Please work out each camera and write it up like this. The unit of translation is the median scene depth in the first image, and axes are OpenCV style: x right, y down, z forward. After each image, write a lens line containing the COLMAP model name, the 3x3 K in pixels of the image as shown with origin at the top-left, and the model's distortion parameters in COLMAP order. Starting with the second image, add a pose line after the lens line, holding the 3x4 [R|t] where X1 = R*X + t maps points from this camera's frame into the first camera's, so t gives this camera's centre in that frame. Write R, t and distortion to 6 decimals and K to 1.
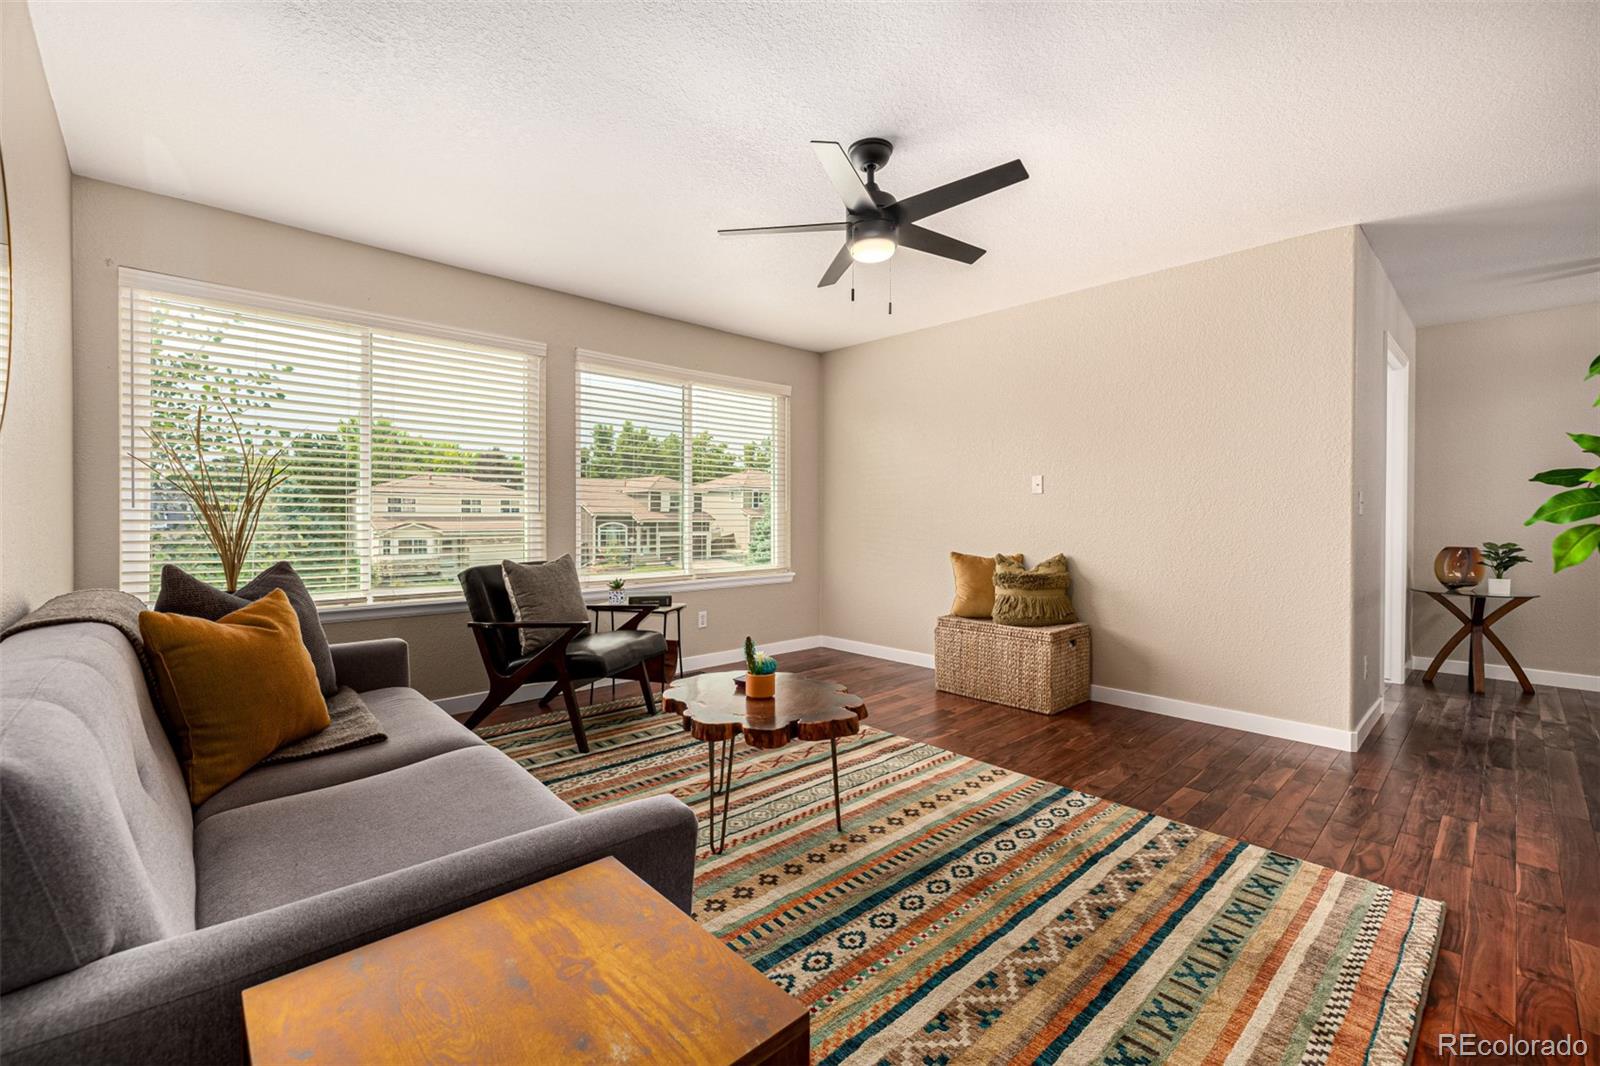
lens RADIAL K [[690.3, 0, 800.5], [0, 690.3, 520.7], [0, 0, 1]] dist [0.001957, -0.000088]
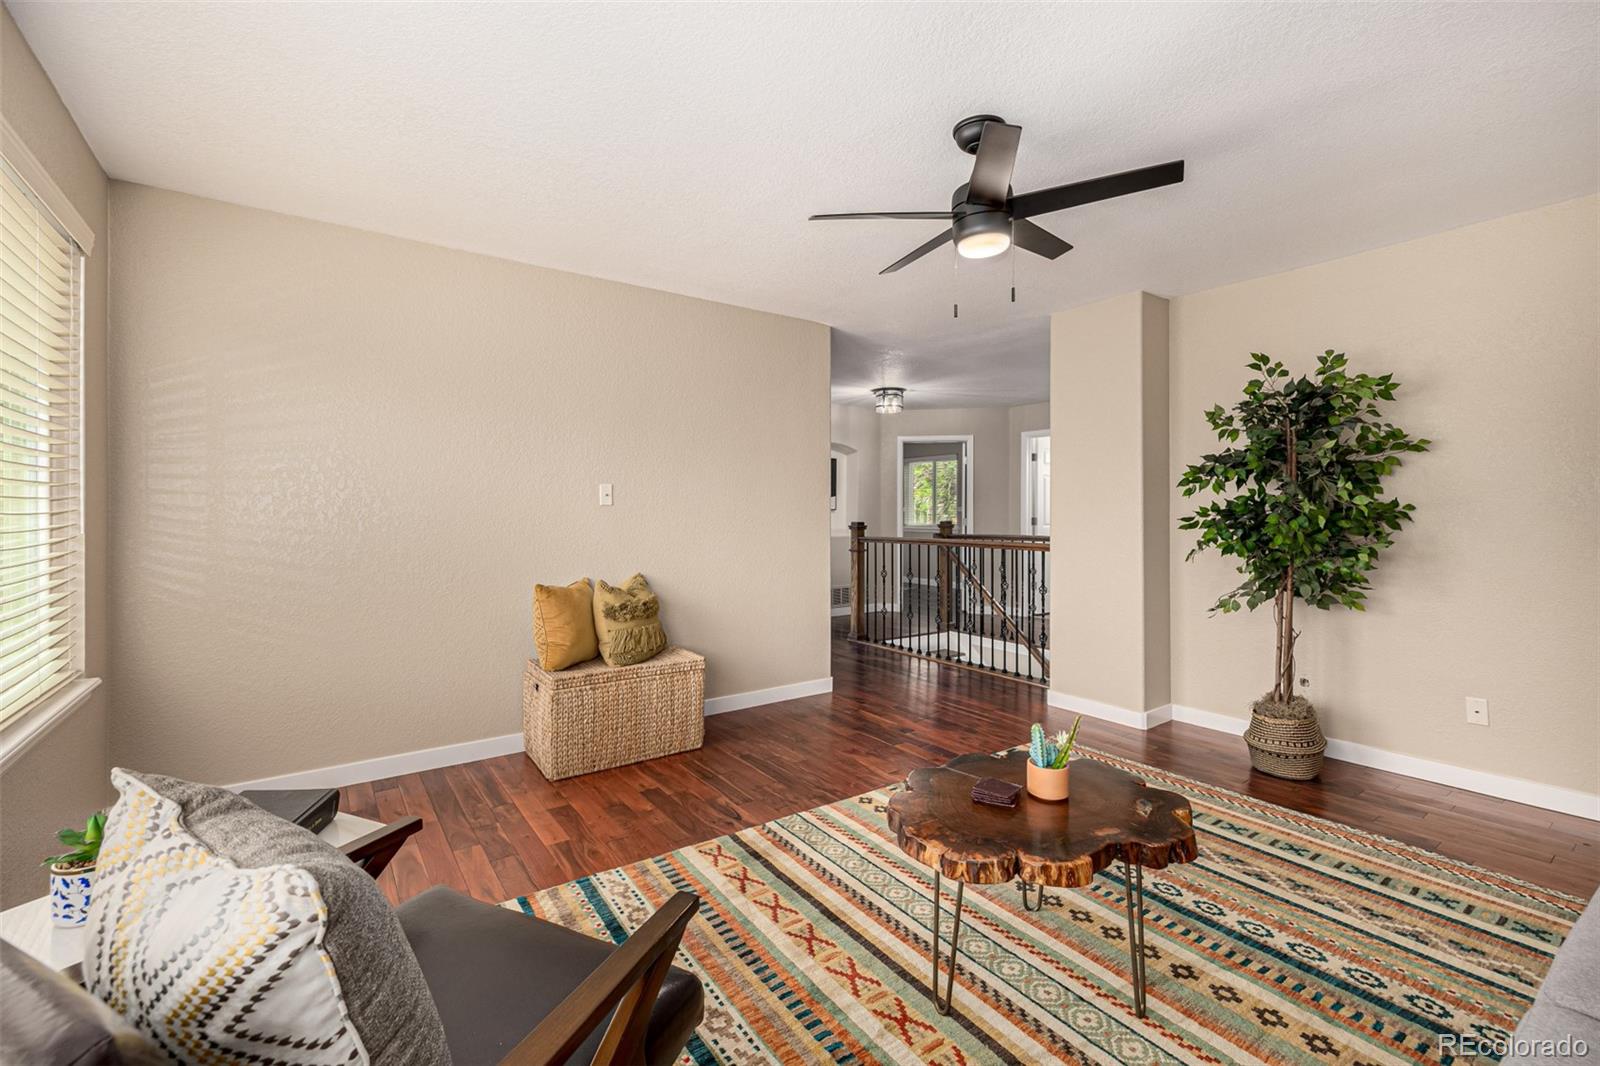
lens RADIAL K [[690.3, 0, 808.0], [0, 690.3, 522.3], [0, 0, 1]] dist [0.001957, -0.000088]
pose [[0.113093, -0.014614, 0.993477, -0.685793], [0.000654, 0.999893, 0.014634, -0.036799], [-0.993584, -0.001005, 0.113091, 0.994836]]
